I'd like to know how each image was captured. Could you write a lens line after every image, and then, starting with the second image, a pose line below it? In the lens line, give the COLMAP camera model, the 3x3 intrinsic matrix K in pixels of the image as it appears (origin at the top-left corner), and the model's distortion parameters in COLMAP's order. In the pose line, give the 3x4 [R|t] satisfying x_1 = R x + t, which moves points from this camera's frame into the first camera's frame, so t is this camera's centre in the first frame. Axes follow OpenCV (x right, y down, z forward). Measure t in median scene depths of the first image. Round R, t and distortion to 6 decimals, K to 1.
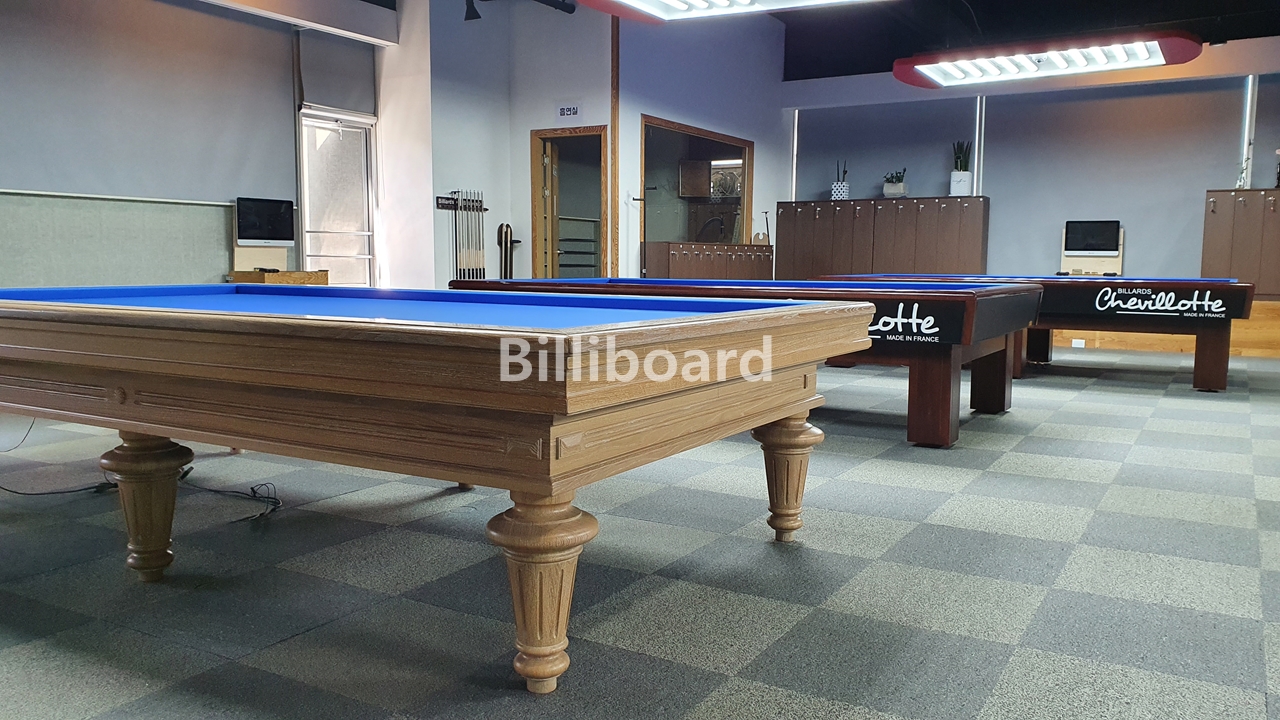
lens RADIAL K [[1002.3, 0, 644.3], [0, 1002.3, 361.6], [0, 0, 1]] dist [0.057436, -0.066419]
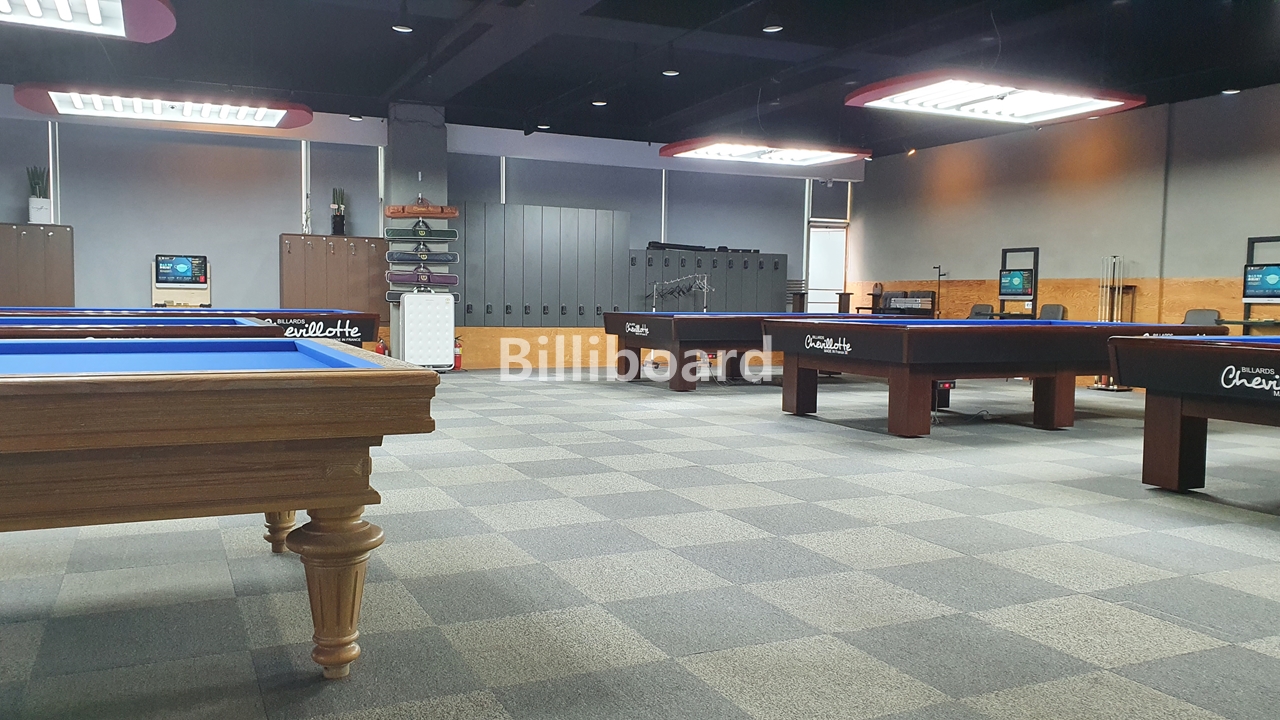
lens RADIAL K [[1002.3, 0, 638.1], [0, 1002.3, 360.8], [0, 0, 1]] dist [0.057436, -0.066419]
pose [[0.567476, -0.054983, 0.821552, -0.253073], [0.077024, 0.996938, 0.013518, -0.008915], [-0.819780, 0.055609, 0.569973, 0.005847]]
